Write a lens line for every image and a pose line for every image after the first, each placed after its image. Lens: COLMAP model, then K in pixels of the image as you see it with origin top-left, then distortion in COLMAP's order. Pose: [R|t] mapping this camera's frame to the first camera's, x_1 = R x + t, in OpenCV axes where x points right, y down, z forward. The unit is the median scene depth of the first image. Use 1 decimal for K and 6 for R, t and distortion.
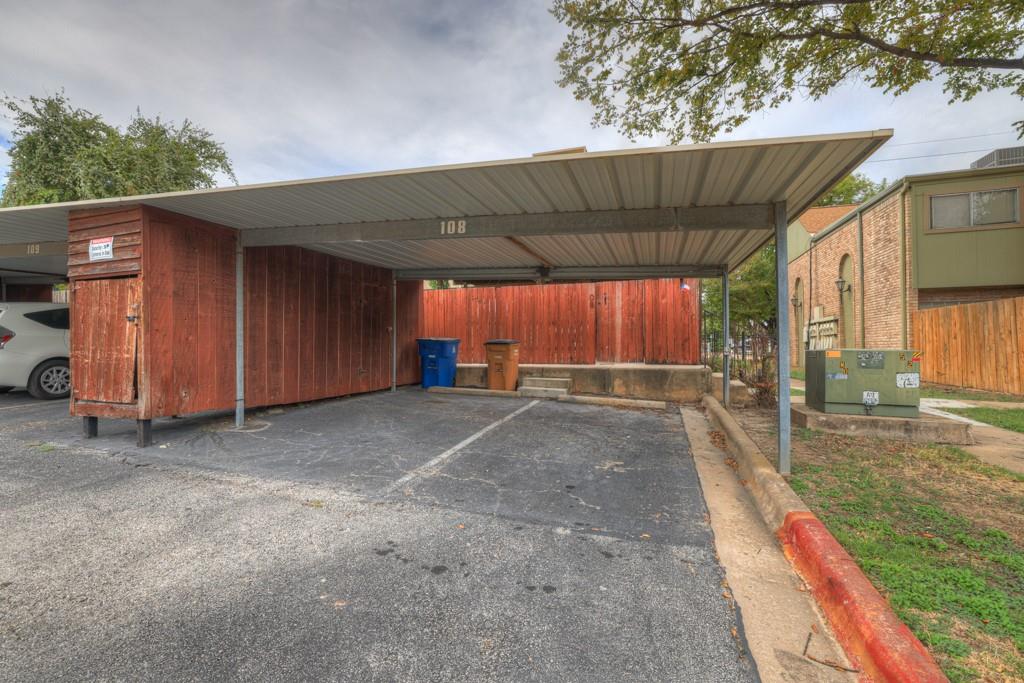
lens RADIAL K [[461.0, 0, 512.0], [0, 461.0, 341.5], [0, 0, 1]] dist [-0.042095, 0.018903]
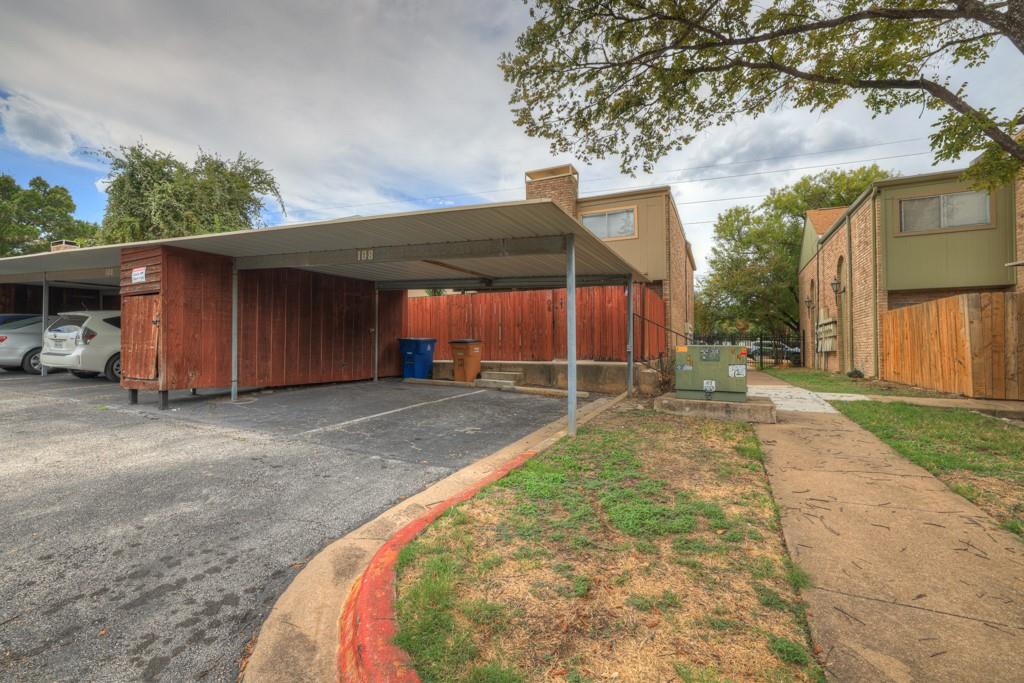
lens RADIAL K [[461.0, 0, 512.0], [0, 461.0, 341.5], [0, 0, 1]] dist [-0.042095, 0.018903]
pose [[0.992645, 0.001522, -0.121054, 0.247339], [-0.002302, 0.999977, -0.006307, 0.009453], [0.121042, 0.006539, 0.992626, -0.162907]]
